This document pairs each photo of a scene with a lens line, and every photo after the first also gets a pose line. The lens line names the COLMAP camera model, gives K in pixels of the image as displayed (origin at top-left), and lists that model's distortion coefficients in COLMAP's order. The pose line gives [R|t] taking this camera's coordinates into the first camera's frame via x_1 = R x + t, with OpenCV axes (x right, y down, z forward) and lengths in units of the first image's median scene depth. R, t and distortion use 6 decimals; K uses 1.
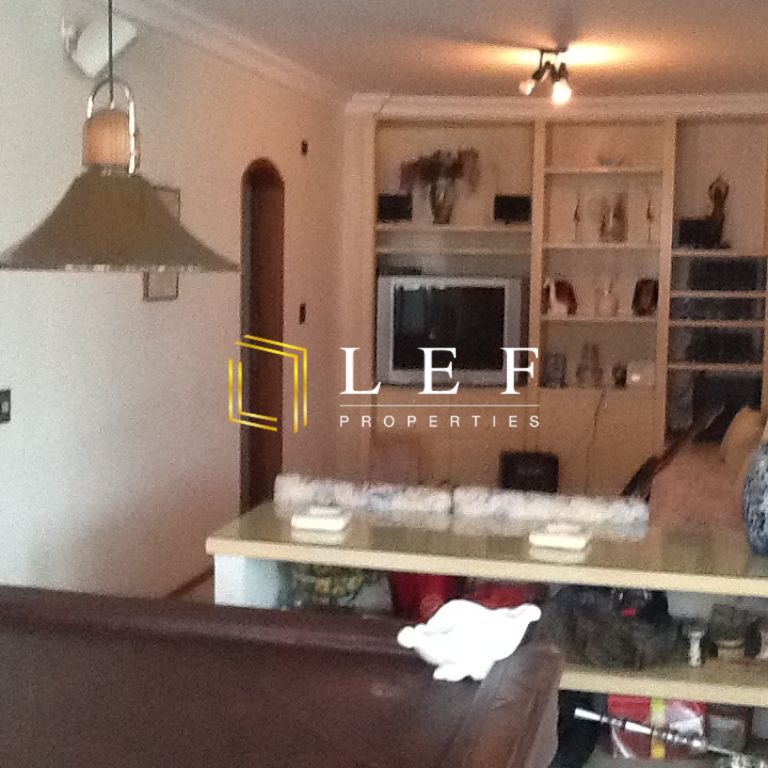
lens RADIAL K [[1322.1, 0, 384.0], [0, 1322.1, 384.0], [0, 0, 1]] dist [0.037453, 0.017366]
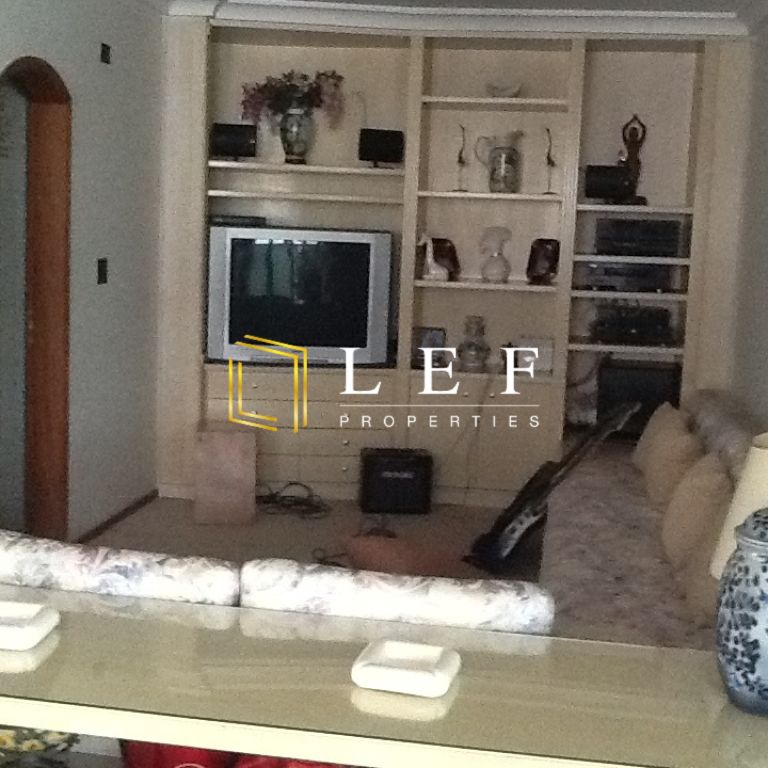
lens RADIAL K [[1224.9, 0, 384.0], [0, 1224.9, 384.0], [0, 0, 1]] dist [-0.026373, 0.022273]
pose [[0.996843, 0.017031, 0.077551, 0.044528], [-0.019843, 0.999168, 0.035636, -0.015580], [-0.076880, -0.037063, 0.996351, 0.261922]]
